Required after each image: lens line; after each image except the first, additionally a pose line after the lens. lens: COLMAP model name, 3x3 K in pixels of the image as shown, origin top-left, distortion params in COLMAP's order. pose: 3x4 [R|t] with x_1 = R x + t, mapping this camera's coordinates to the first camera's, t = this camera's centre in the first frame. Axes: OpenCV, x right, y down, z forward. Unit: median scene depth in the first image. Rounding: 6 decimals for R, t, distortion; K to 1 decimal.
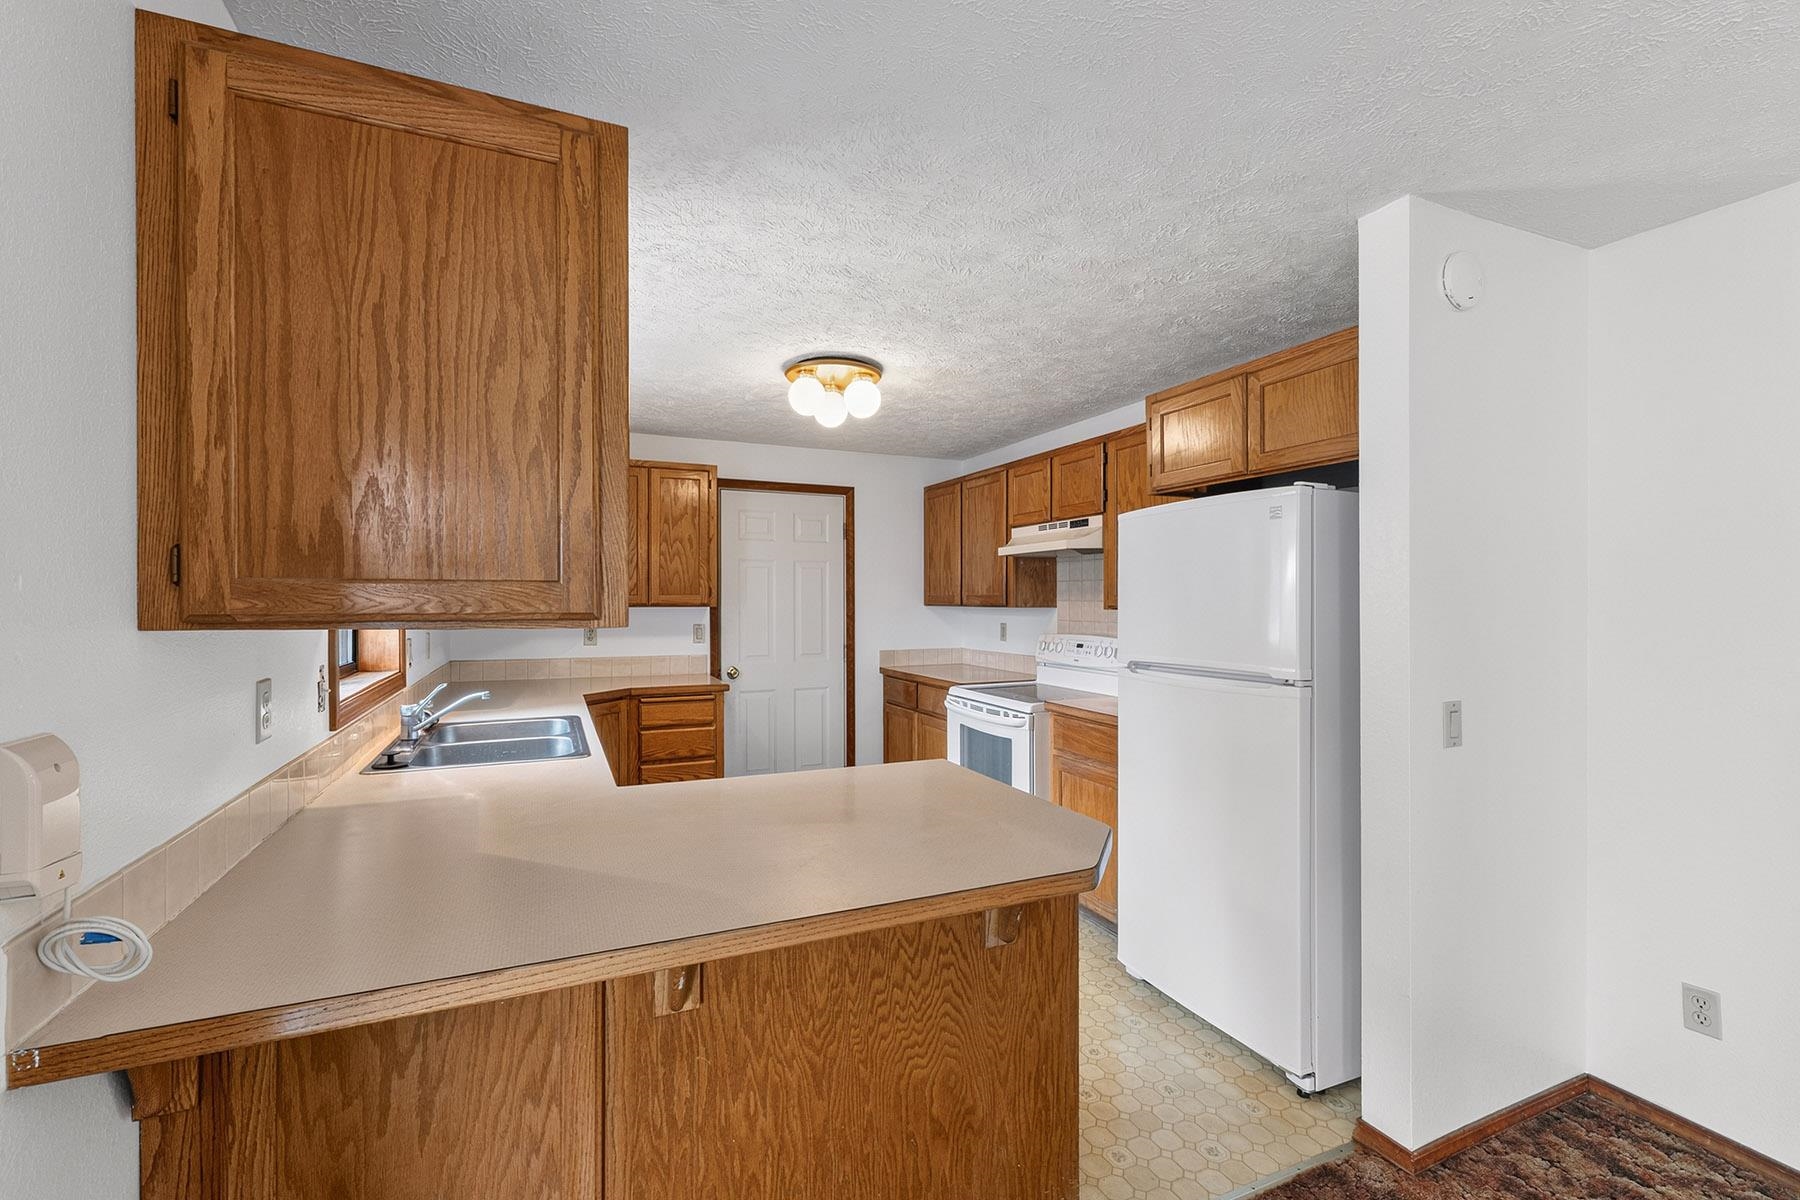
lens RADIAL K [[767.2, 0, 891.0], [0, 767.2, 593.4], [0, 0, 1]] dist [0.006616, -0.000175]
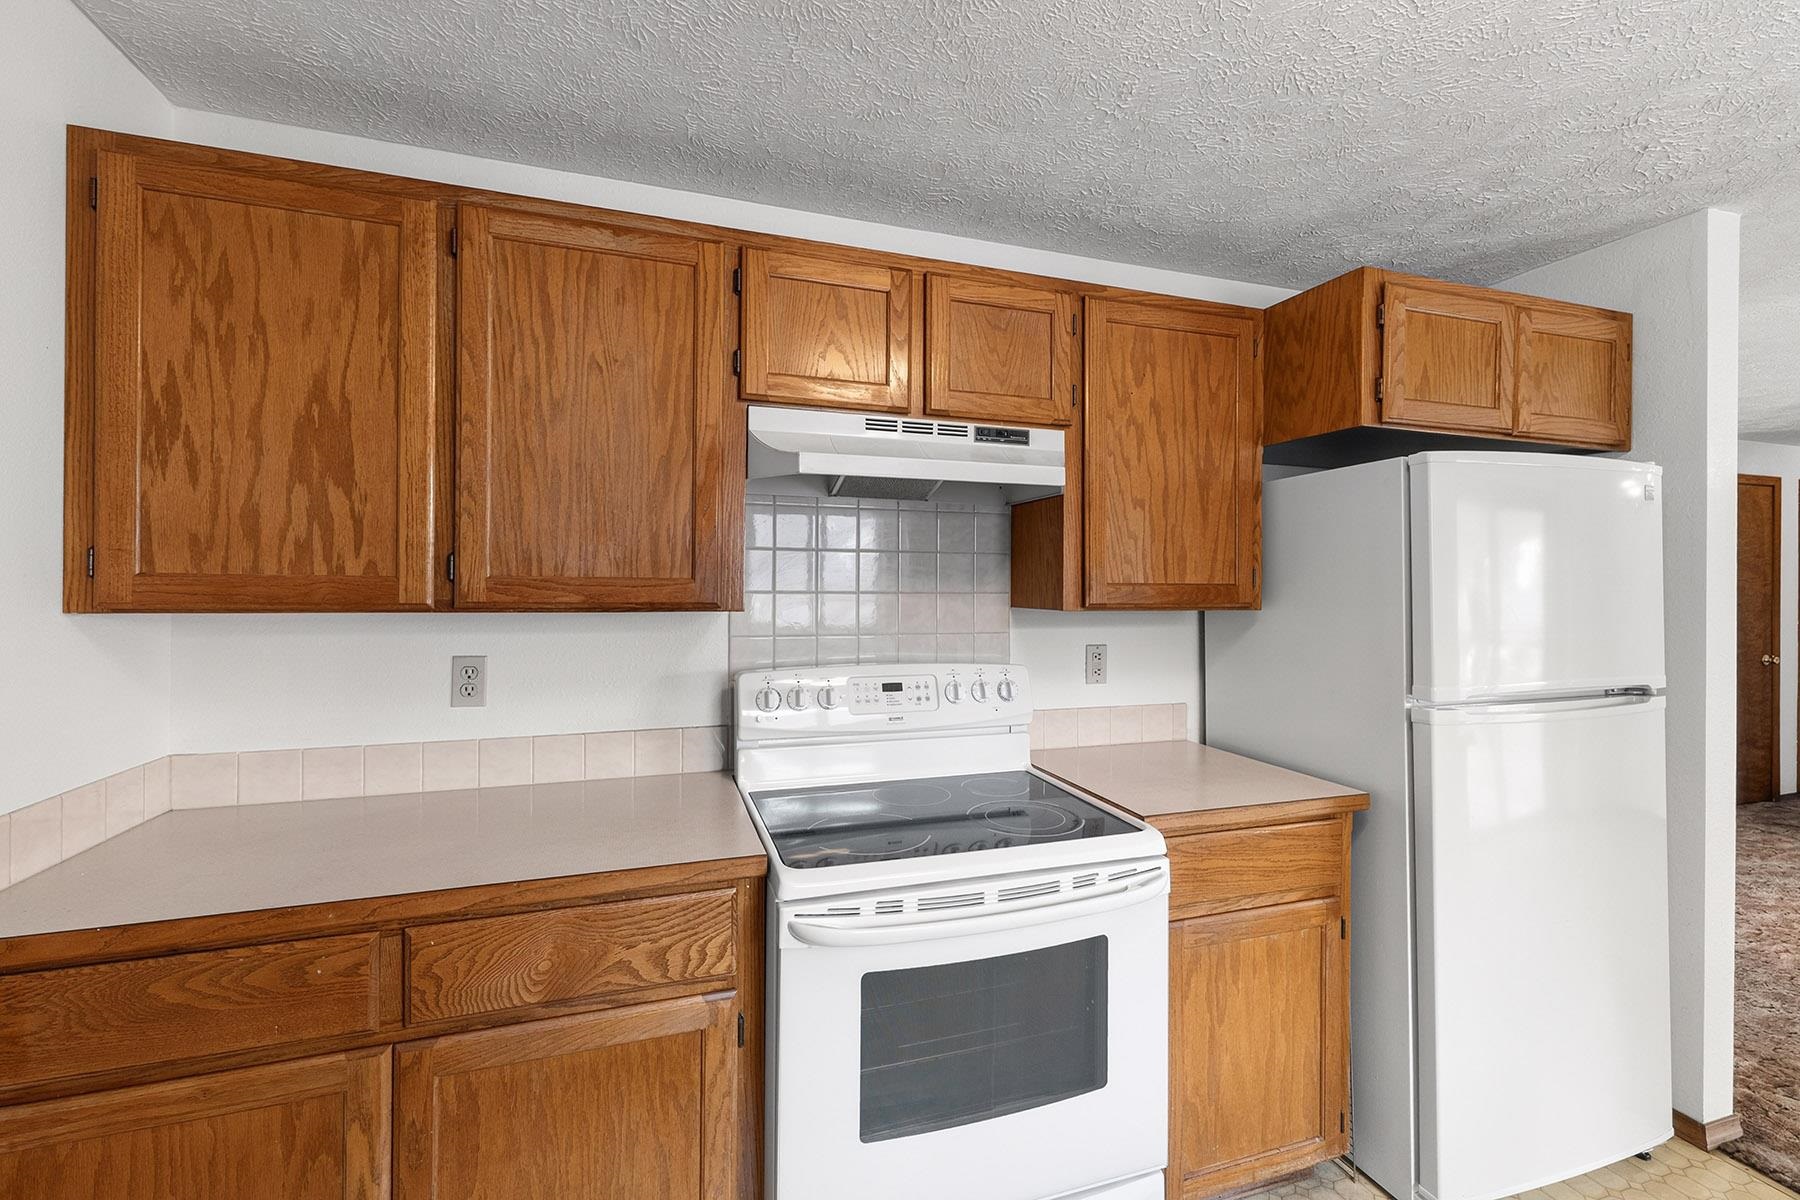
lens RADIAL K [[767.2, 0, 903.8], [0, 767.2, 582.4], [0, 0, 1]] dist [0.006616, -0.000175]
pose [[0.097998, 0.004305, 0.995177, -0.231312], [-0.013086, 0.999910, -0.003037, 0.004181], [-0.995101, -0.012725, 0.098045, 0.949010]]
